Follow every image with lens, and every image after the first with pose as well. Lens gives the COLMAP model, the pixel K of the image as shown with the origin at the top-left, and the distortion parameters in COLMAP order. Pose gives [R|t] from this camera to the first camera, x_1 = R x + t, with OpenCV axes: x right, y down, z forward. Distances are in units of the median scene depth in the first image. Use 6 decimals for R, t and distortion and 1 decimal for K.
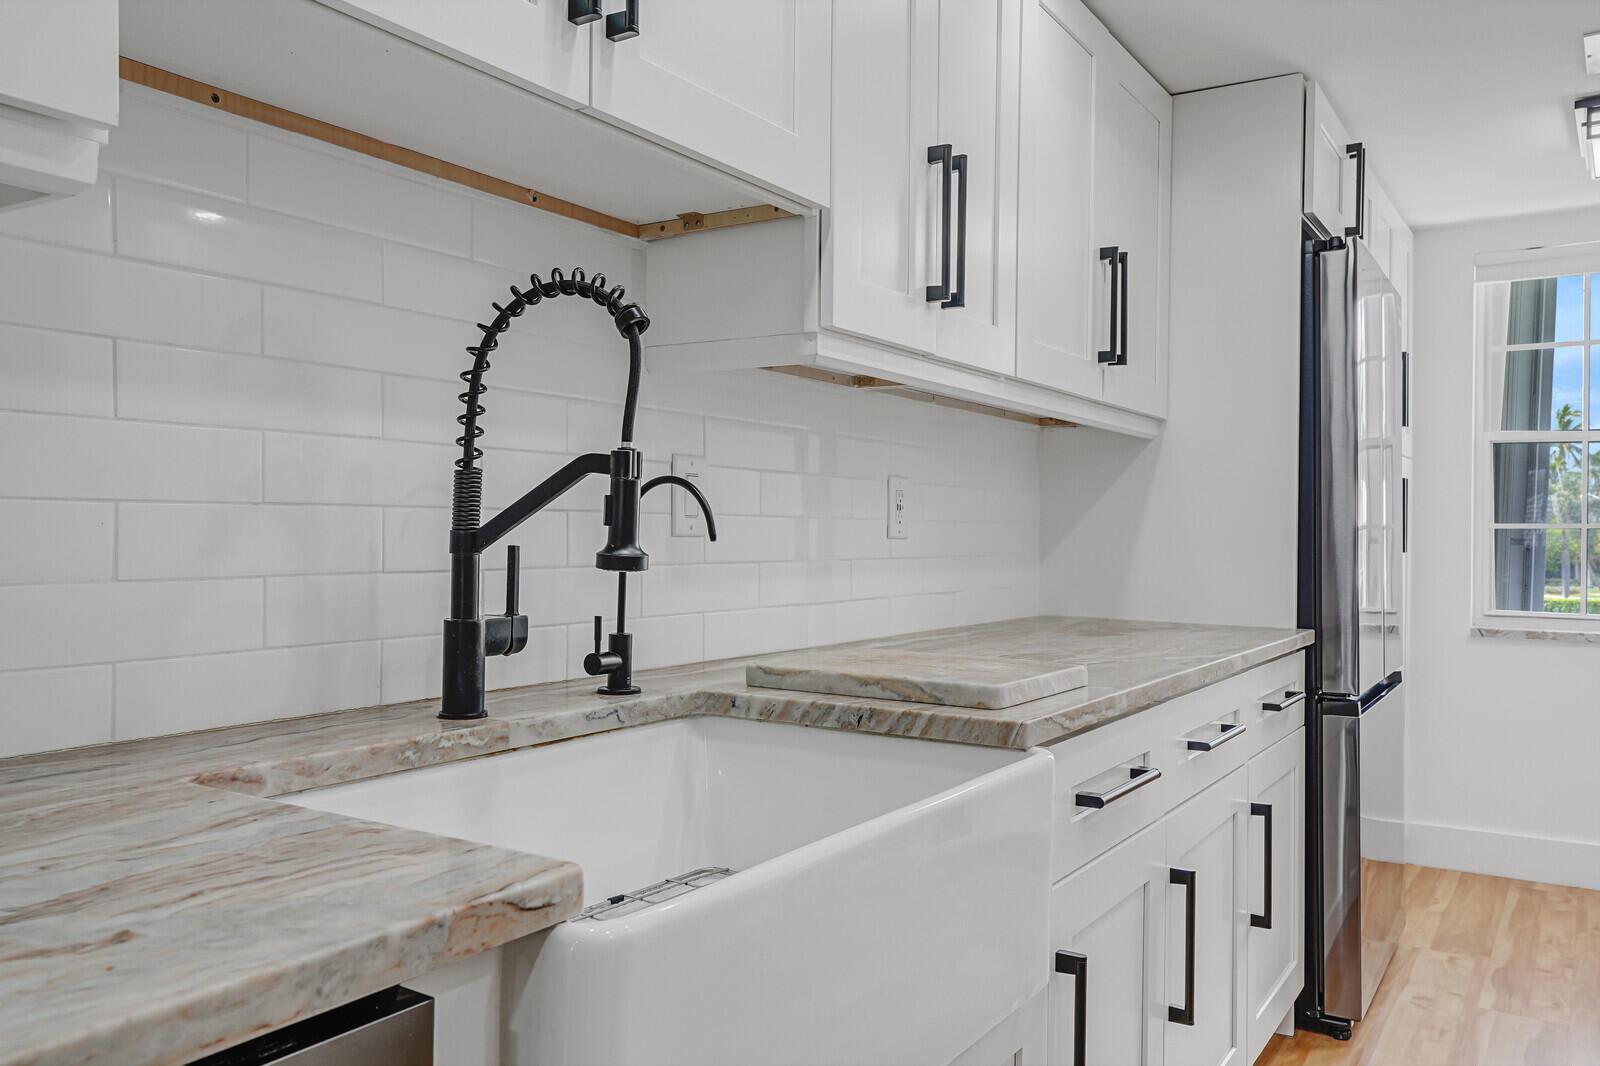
lens RADIAL K [[1217.1, 0, 798.8], [0, 1217.1, 530.9], [0, 0, 1]] dist [-0.005267, 0.023836]
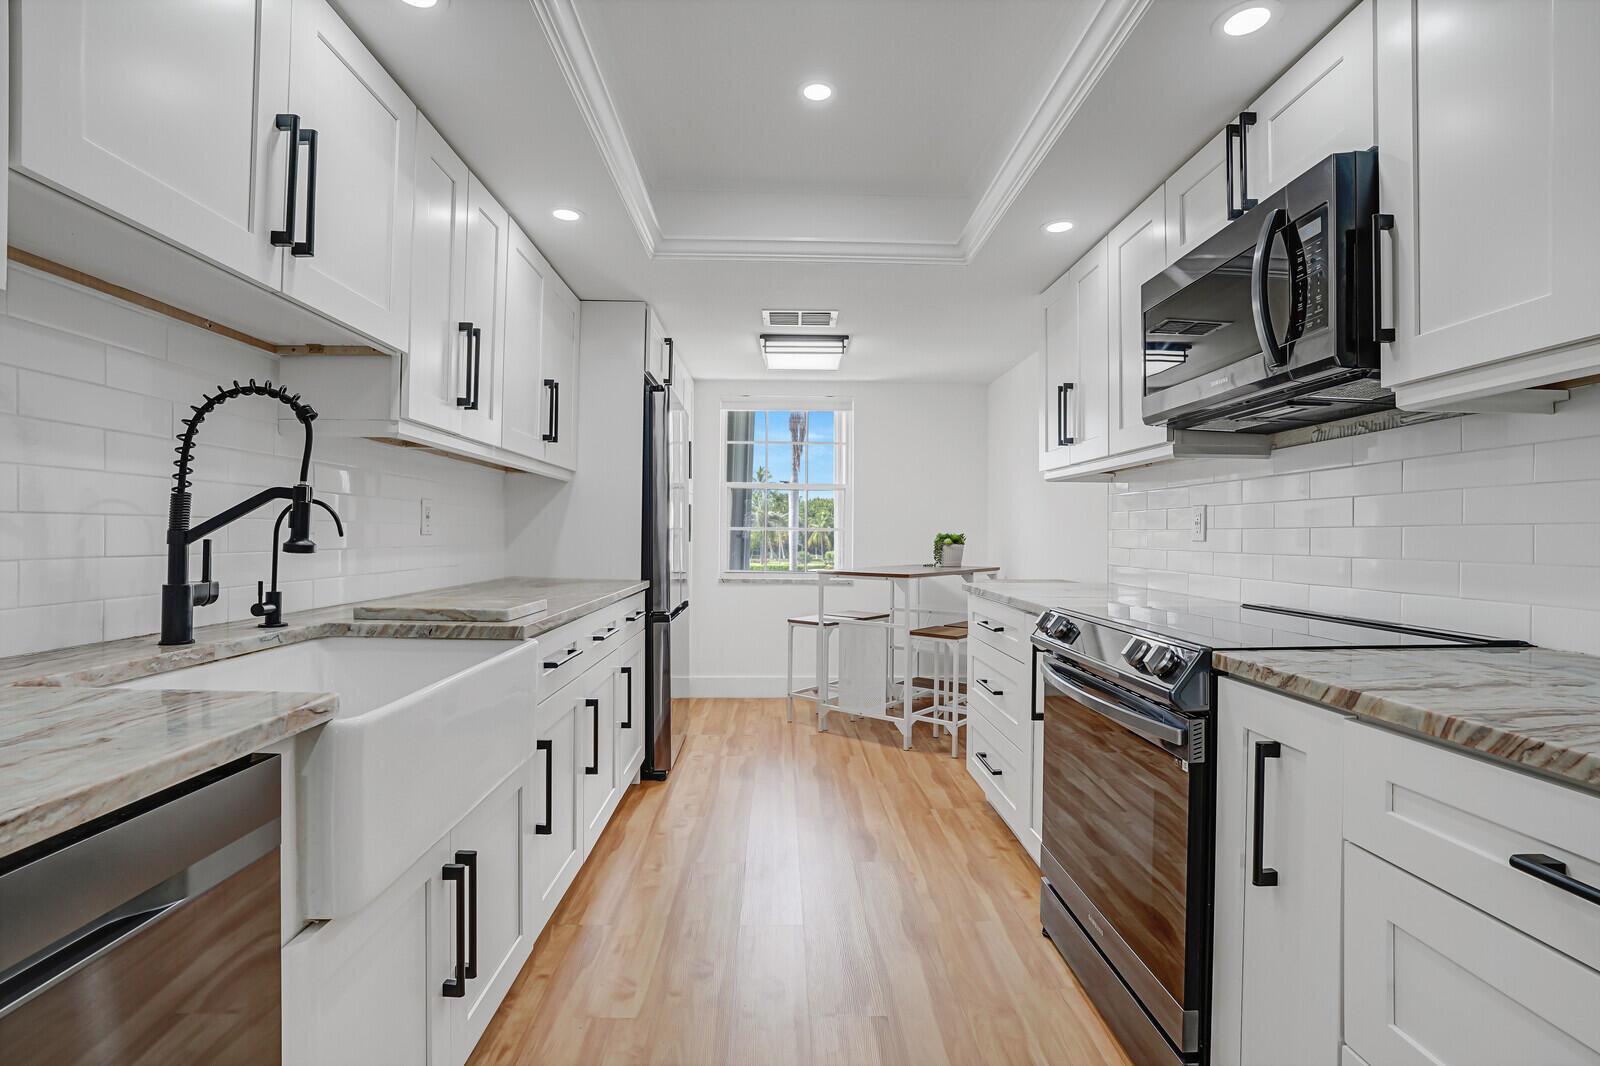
lens RADIAL K [[736.9, 0, 800.4], [0, 736.9, 527.6], [0, 0, 1]] dist [-0.004023, 0.004386]
pose [[0.817583, 0.004177, 0.575795, -0.127785], [-0.002178, 0.999989, -0.004160, -0.001453], [-0.575806, 0.002147, 0.817583, -0.236638]]
